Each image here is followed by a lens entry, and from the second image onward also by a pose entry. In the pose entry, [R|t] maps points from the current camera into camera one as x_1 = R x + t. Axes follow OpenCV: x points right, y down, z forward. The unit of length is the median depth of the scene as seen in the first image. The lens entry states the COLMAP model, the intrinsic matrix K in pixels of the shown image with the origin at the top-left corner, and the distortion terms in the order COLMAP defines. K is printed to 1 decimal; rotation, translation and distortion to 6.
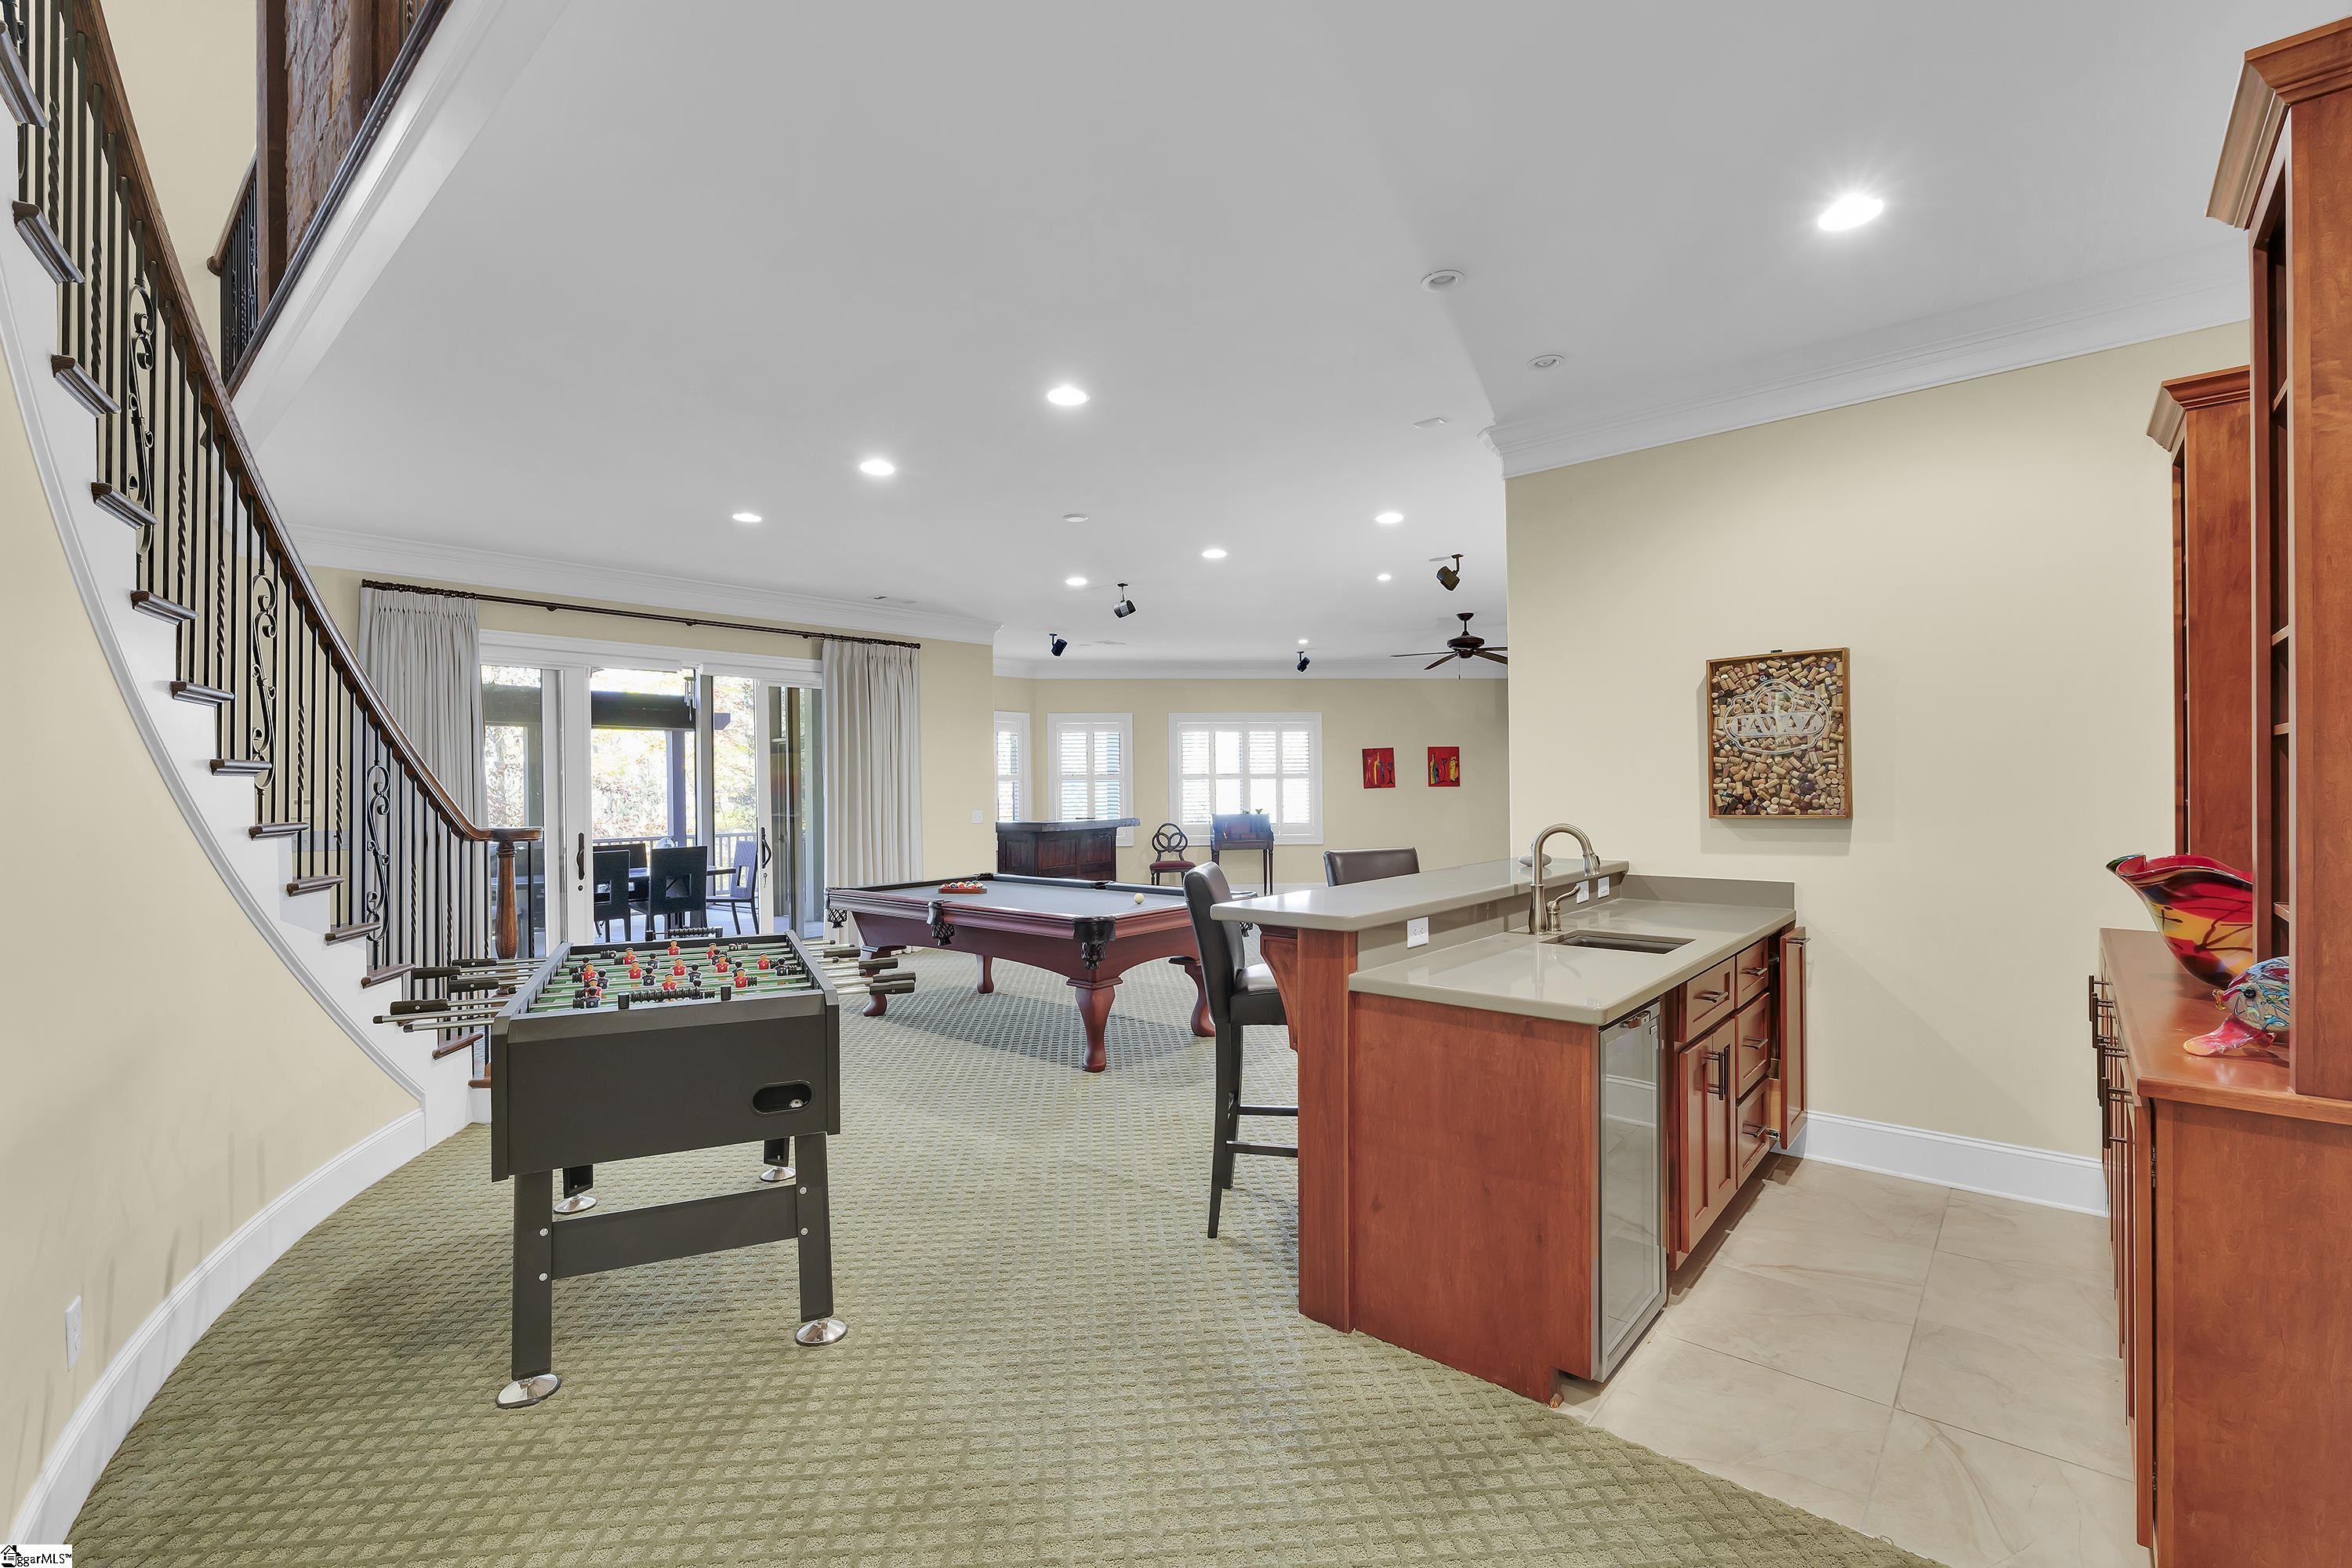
lens RADIAL K [[1051.5, 0, 1177.0], [0, 1051.5, 785.9], [0, 0, 1]] dist [-0.004427, -0.000366]
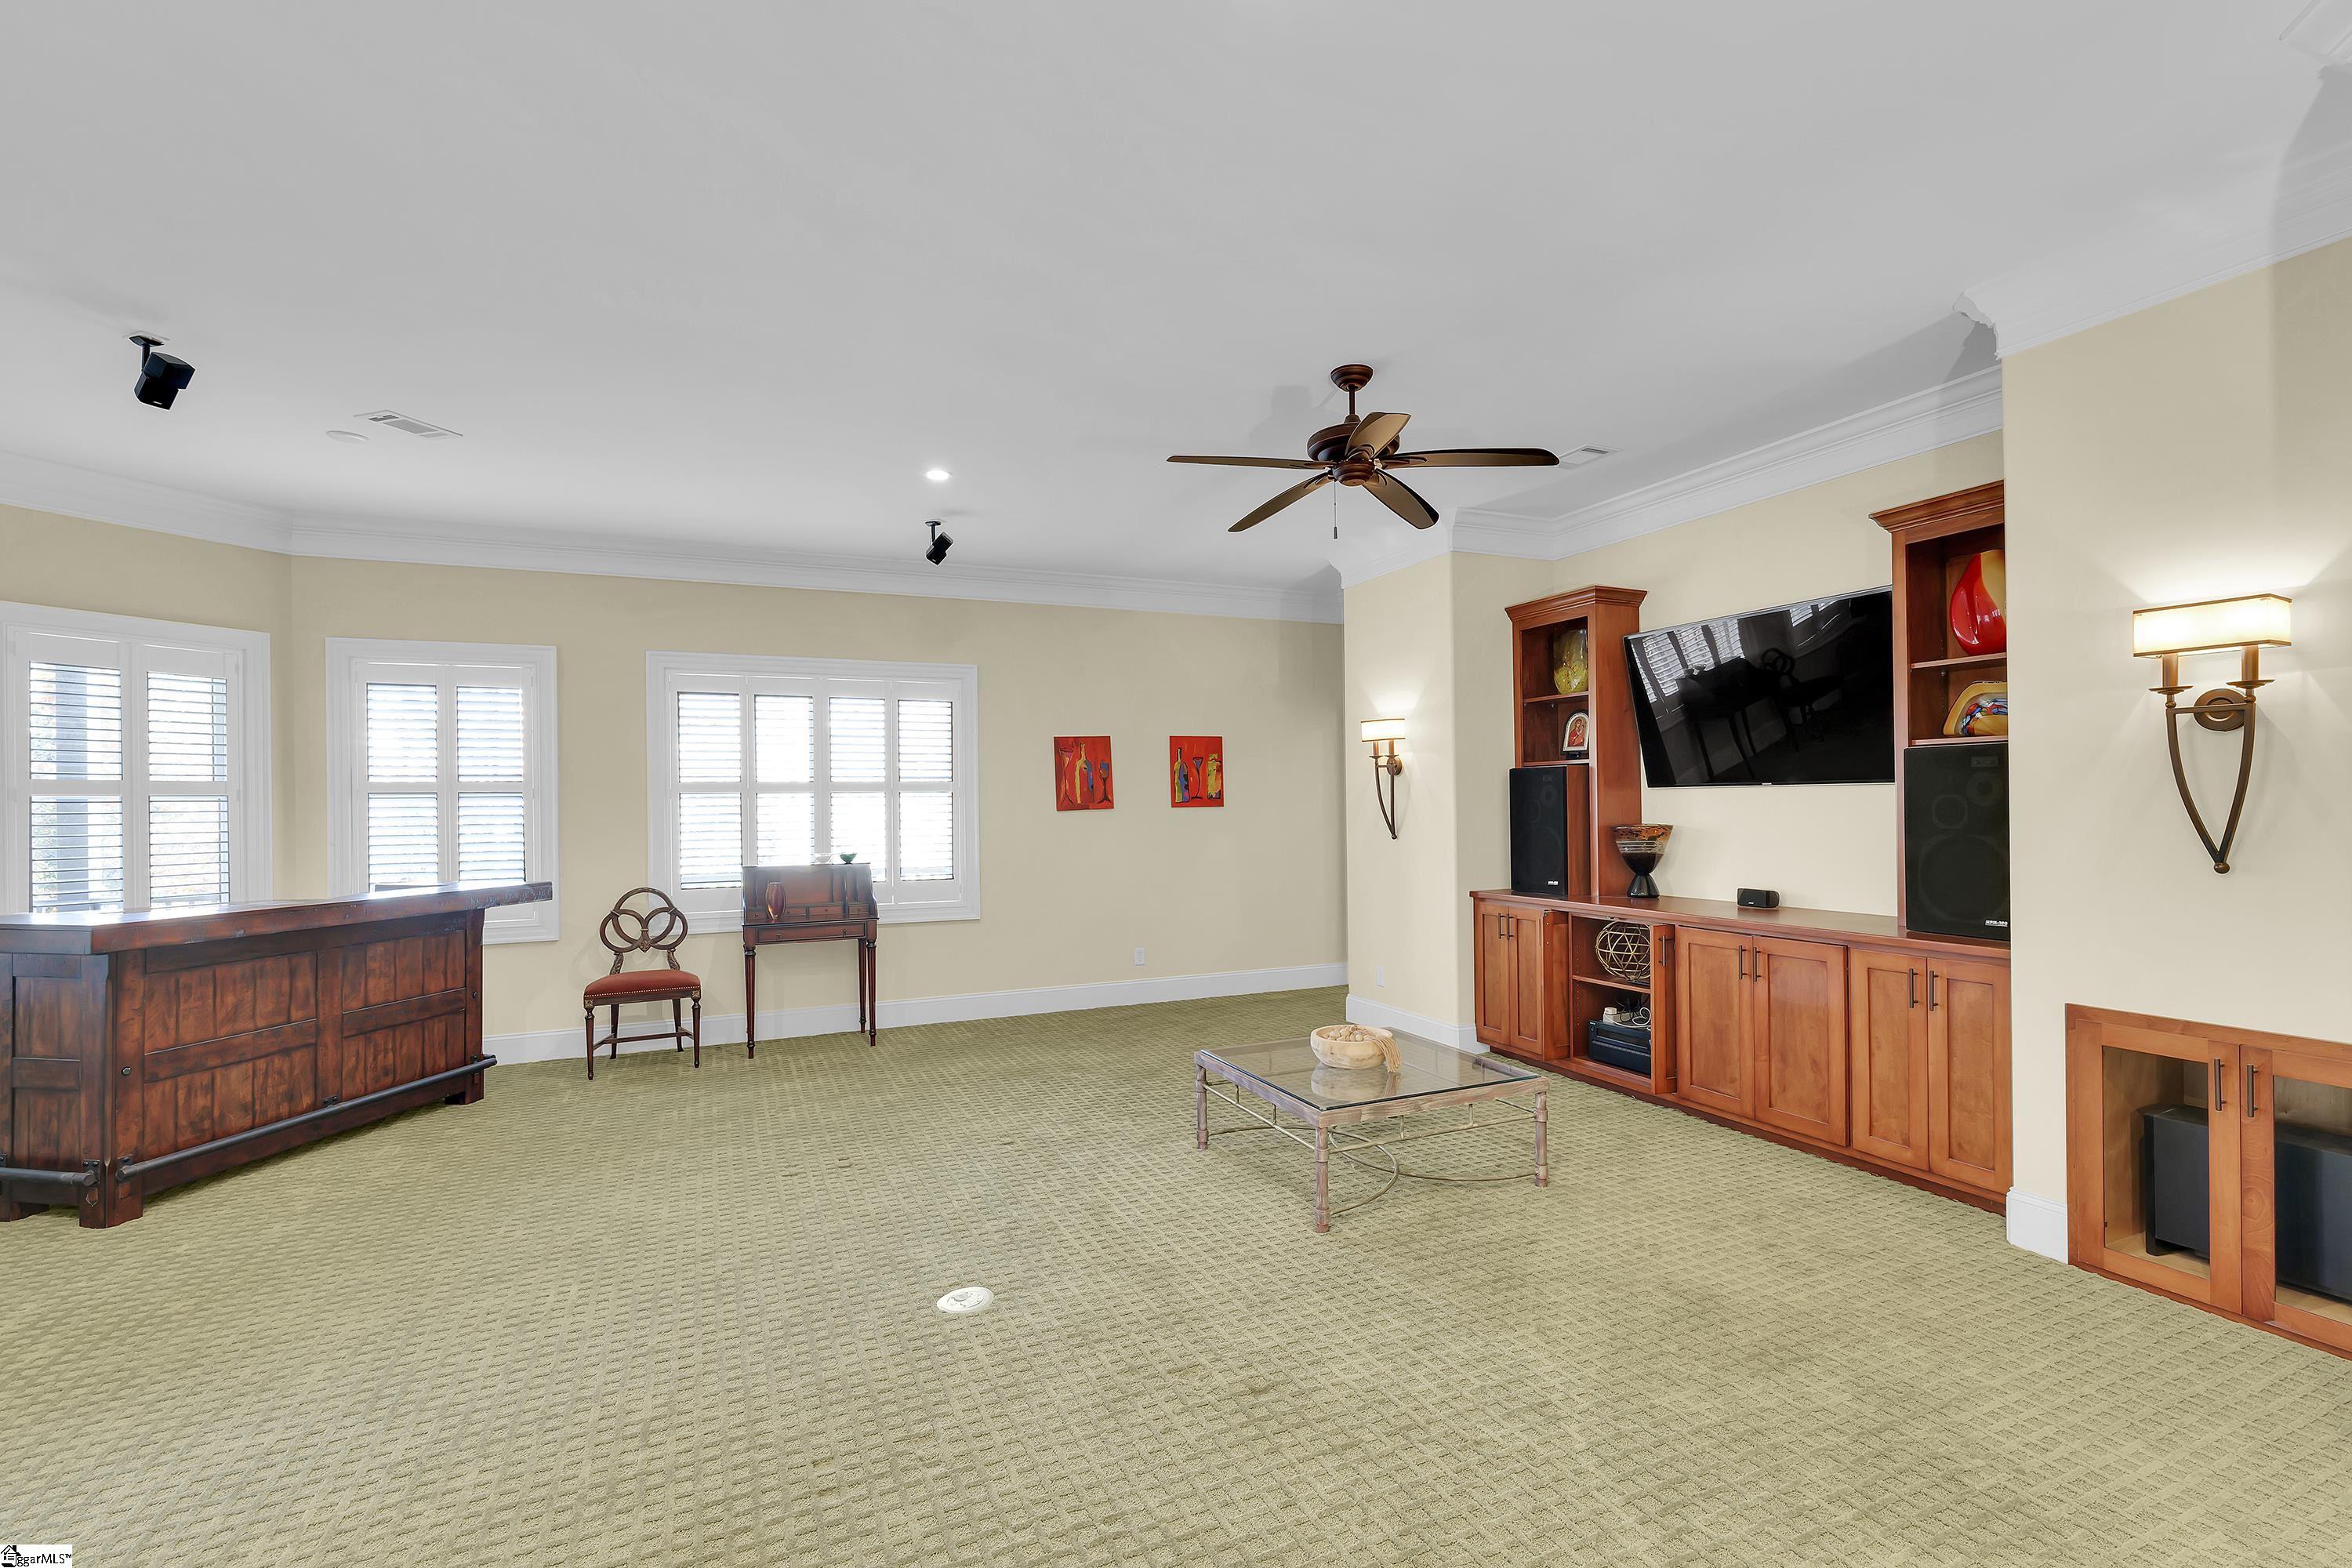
lens RADIAL K [[1051.5, 0, 1190.7], [0, 1051.5, 801.8], [0, 0, 1]] dist [-0.004427, -0.000366]
pose [[0.940611, -0.001161, 0.339485, 0.061119], [0.002055, 0.999995, -0.002274, -0.001028], [-0.339481, 0.002837, 0.940609, 0.477909]]
